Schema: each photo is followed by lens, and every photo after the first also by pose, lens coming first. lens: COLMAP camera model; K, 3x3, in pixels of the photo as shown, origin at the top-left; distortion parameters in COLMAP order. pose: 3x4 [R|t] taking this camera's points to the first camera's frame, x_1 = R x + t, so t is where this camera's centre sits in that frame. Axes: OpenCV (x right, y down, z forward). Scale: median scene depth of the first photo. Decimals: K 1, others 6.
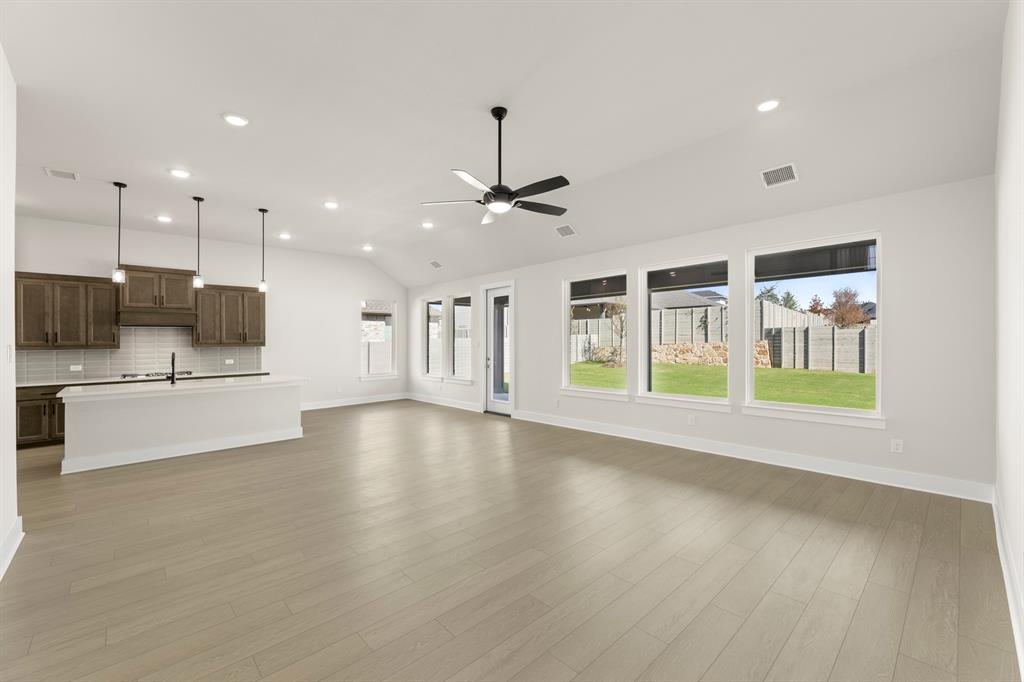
lens RADIAL K [[431.1, 0, 513.6], [0, 431.1, 336.0], [0, 0, 1]] dist [0.000854, 0.000292]
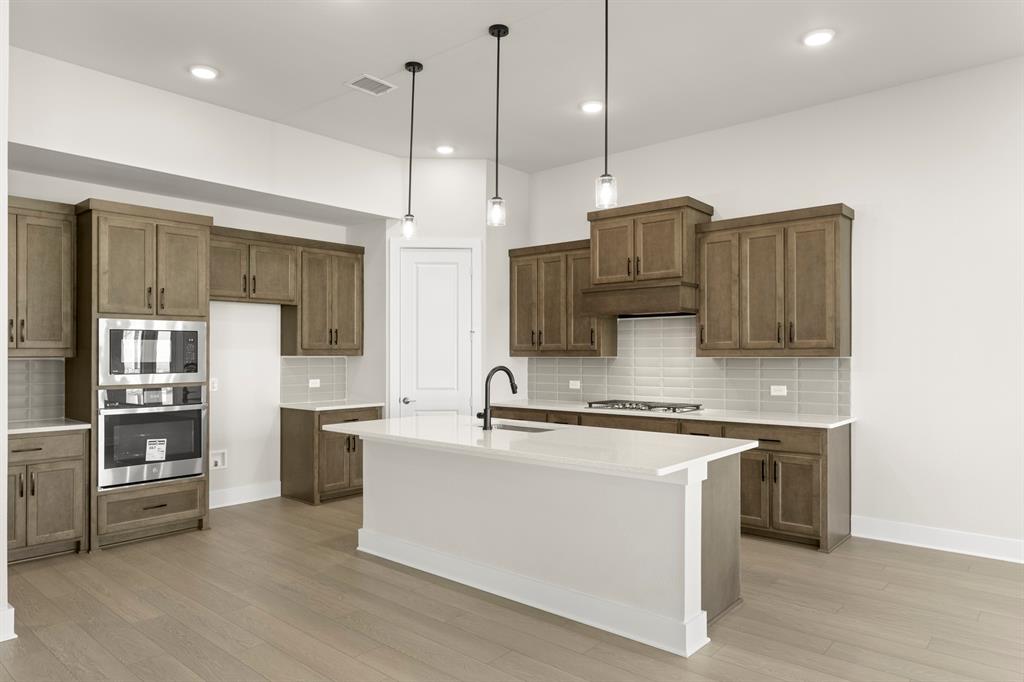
lens RADIAL K [[656.9, 0, 512.0], [0, 656.9, 341.0], [0, 0, 1]] dist [-0.000982, -0.001174]
pose [[0.086521, -0.004300, -0.996241, -0.029771], [0.014098, 0.999896, -0.003091, 0.009358], [0.996150, -0.013777, 0.086572, 0.779668]]
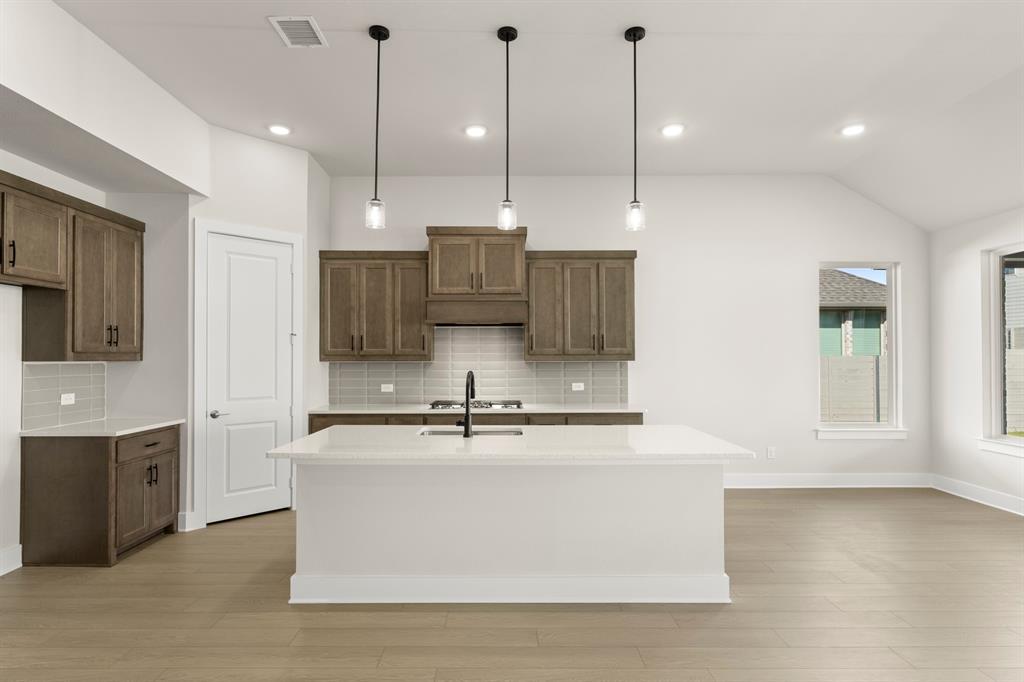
lens RADIAL K [[541.1, 0, 494.5], [0, 541.1, 346.6], [0, 0, 1]] dist [0.001385, -0.000119]
pose [[0.721722, 0.000037, -0.692183, -0.284193], [-0.000249, 1.000000, -0.000206, 0.008328], [0.692183, 0.000321, 0.721722, 0.475151]]
